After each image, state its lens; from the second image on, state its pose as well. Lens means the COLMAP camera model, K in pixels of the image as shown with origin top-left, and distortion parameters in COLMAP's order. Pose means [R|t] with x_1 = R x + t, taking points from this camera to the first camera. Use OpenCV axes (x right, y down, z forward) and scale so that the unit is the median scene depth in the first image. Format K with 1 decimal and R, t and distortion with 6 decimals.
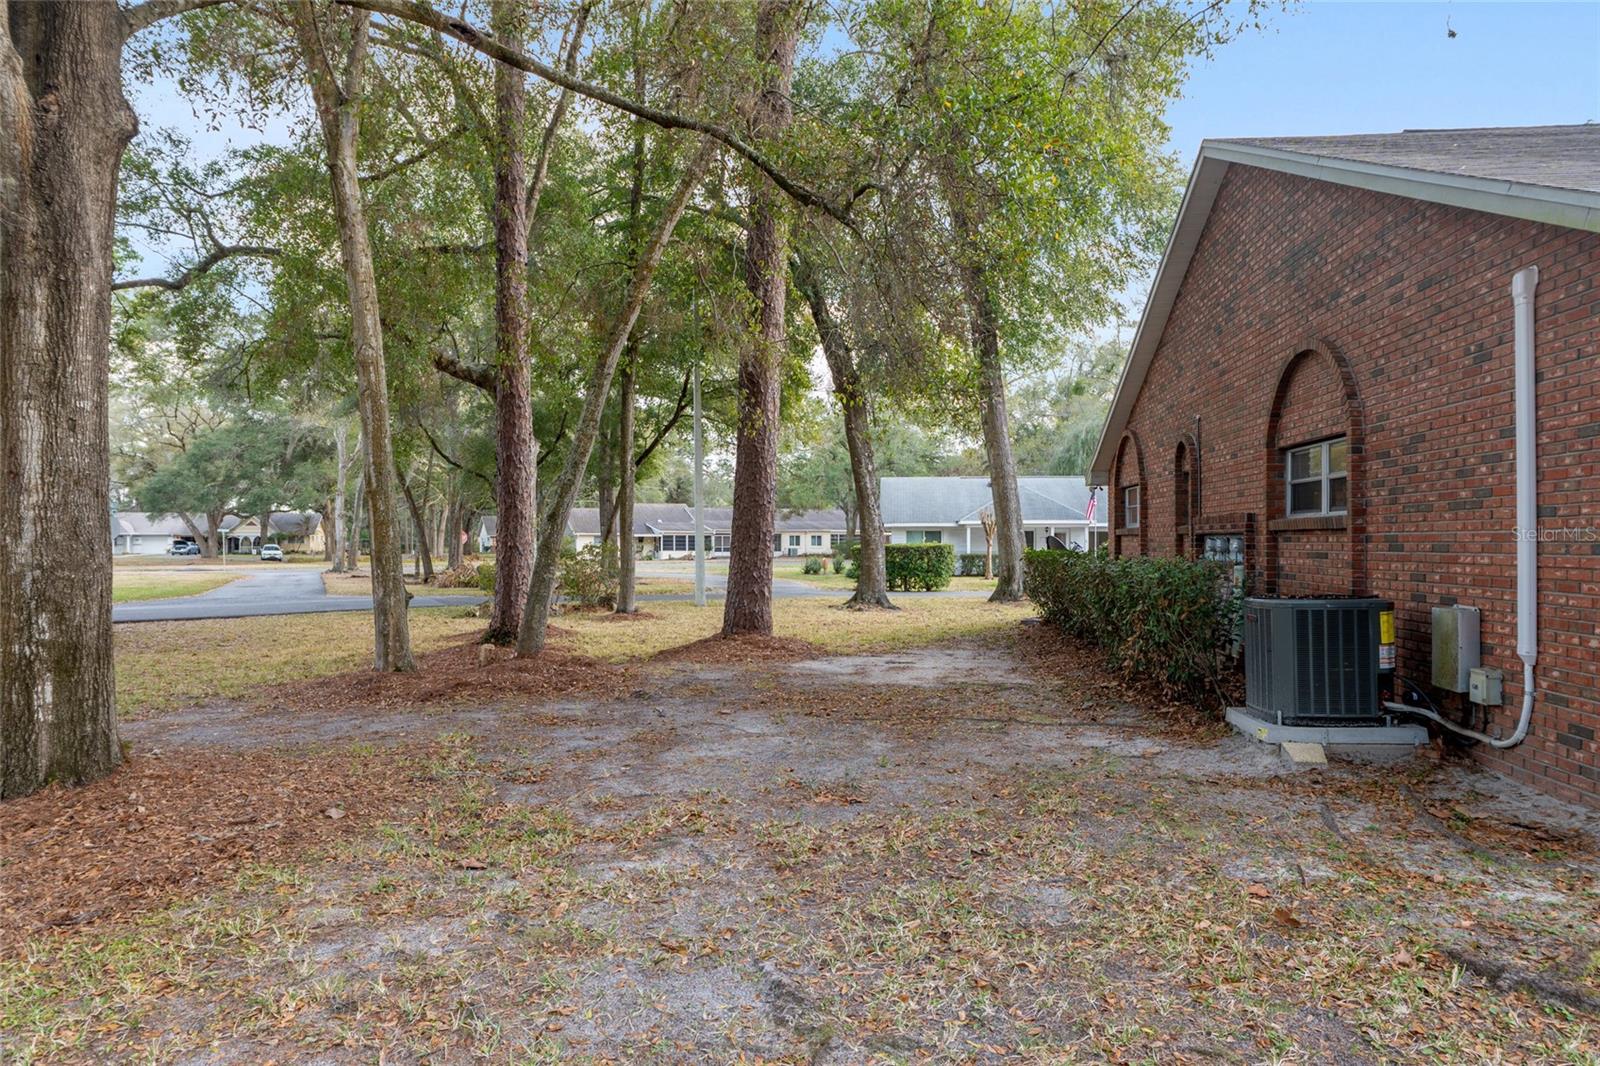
lens RADIAL K [[1063.6, 0, 801.3], [0, 1063.6, 533.2], [0, 0, 1]] dist [0.002353, 0.000578]
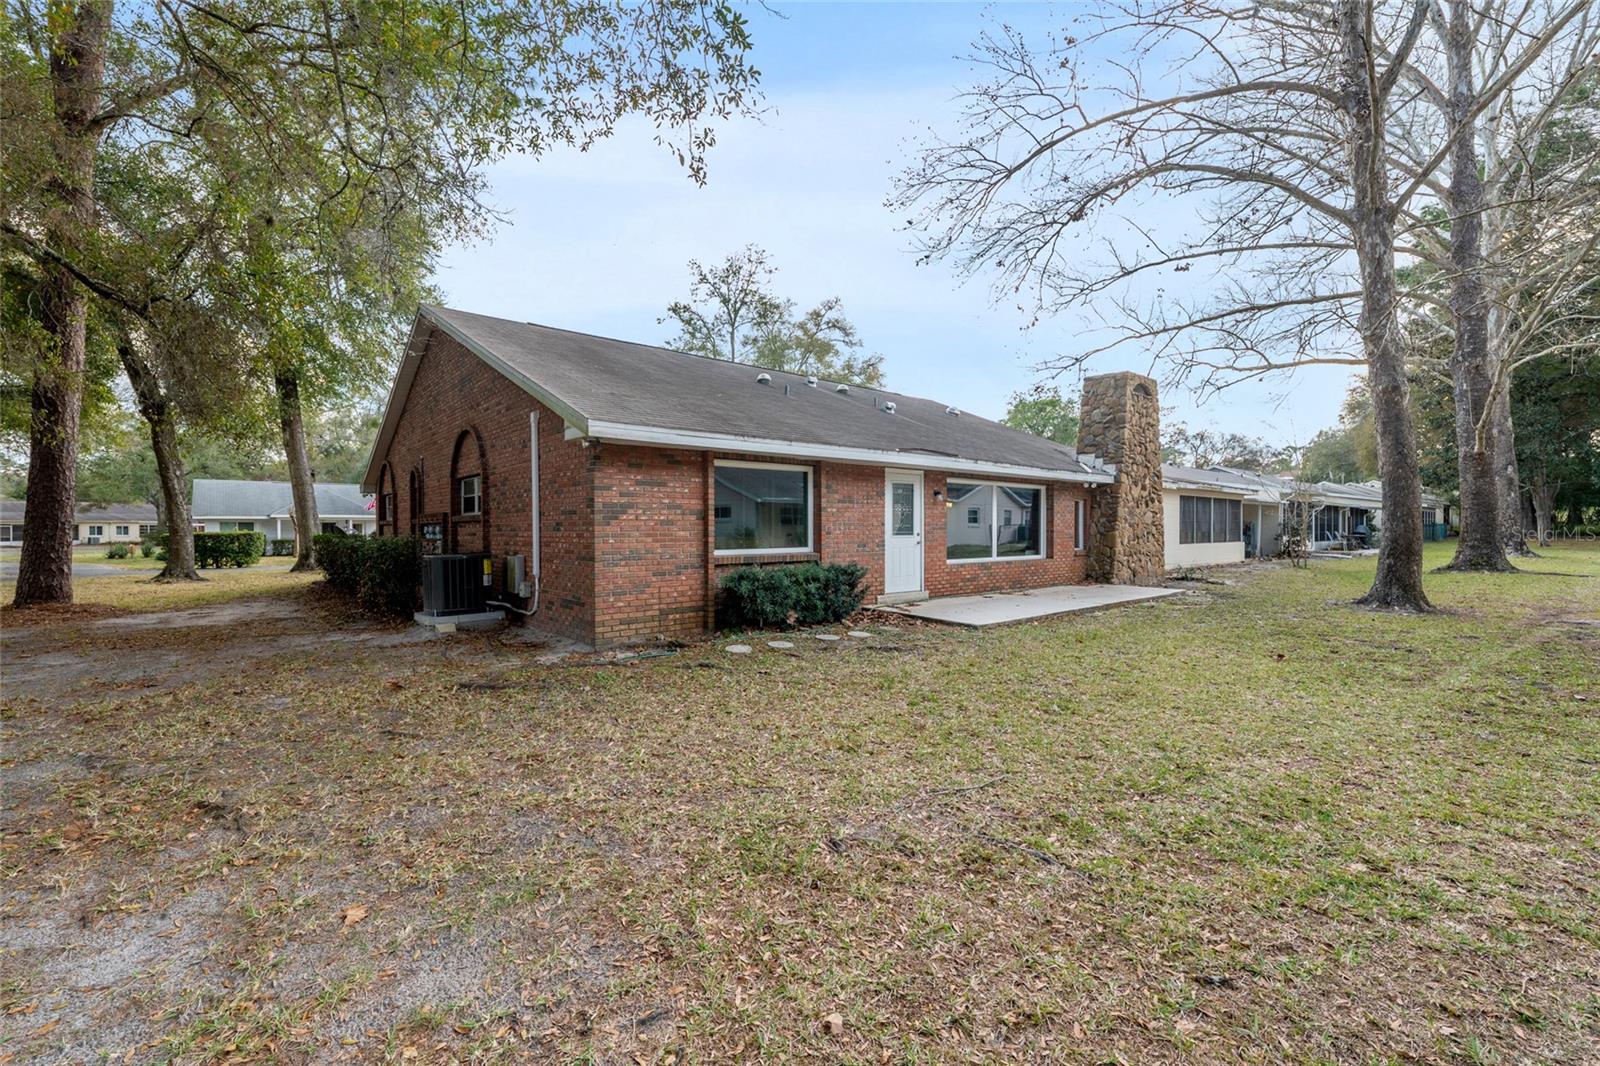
lens RADIAL K [[666.4, 0, 780.5], [0, 666.4, 531.4], [0, 0, 1]] dist [-0.009635, 0.000038]
pose [[0.698273, -0.005521, 0.715810, 0.000222], [-0.001599, 0.999956, 0.009273, 0.001387], [-0.715830, -0.007620, 0.698233, -0.128393]]
